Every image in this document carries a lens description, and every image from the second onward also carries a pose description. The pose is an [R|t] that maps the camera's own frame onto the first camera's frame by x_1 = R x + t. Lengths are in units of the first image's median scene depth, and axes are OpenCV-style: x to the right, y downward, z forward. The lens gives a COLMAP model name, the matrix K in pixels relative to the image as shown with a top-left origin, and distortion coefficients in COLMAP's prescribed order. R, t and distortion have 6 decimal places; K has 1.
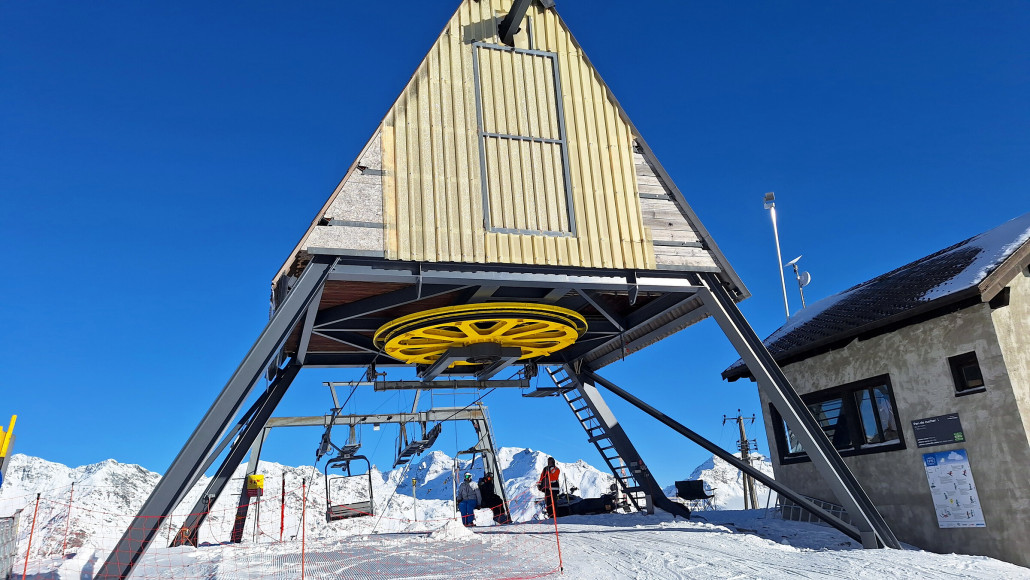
lens RADIAL K [[713.0, 0, 516.8], [0, 713.0, 287.2], [0, 0, 1]] dist [0.101315, -0.109761]
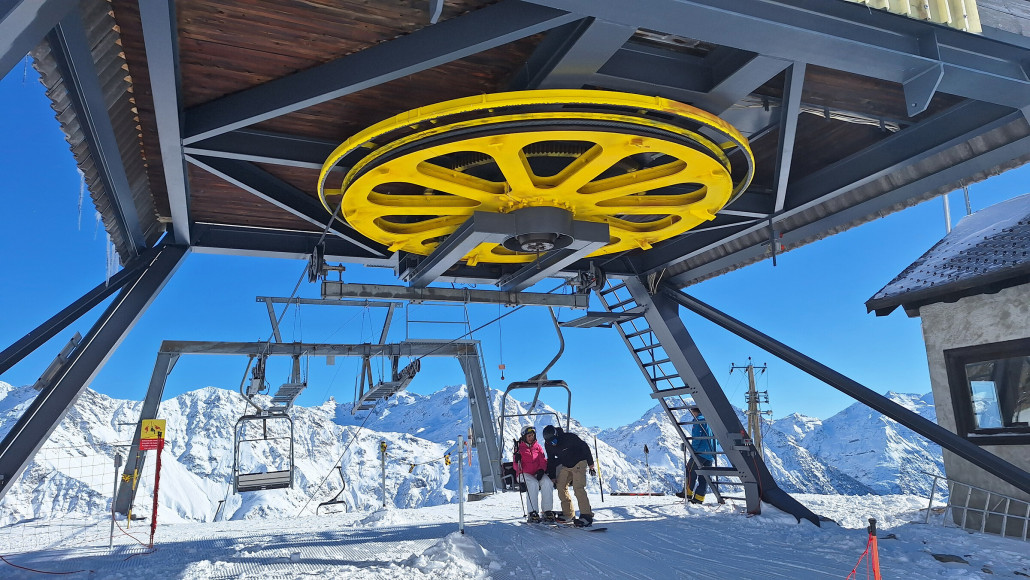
lens RADIAL K [[713.0, 0, 516.8], [0, 713.0, 287.2], [0, 0, 1]] dist [0.101315, -0.109761]
pose [[0.997500, 0.047126, 0.052667, -0.063219], [-0.051349, 0.995312, 0.081957, 0.066645], [-0.048558, -0.084457, 0.995243, 0.355067]]
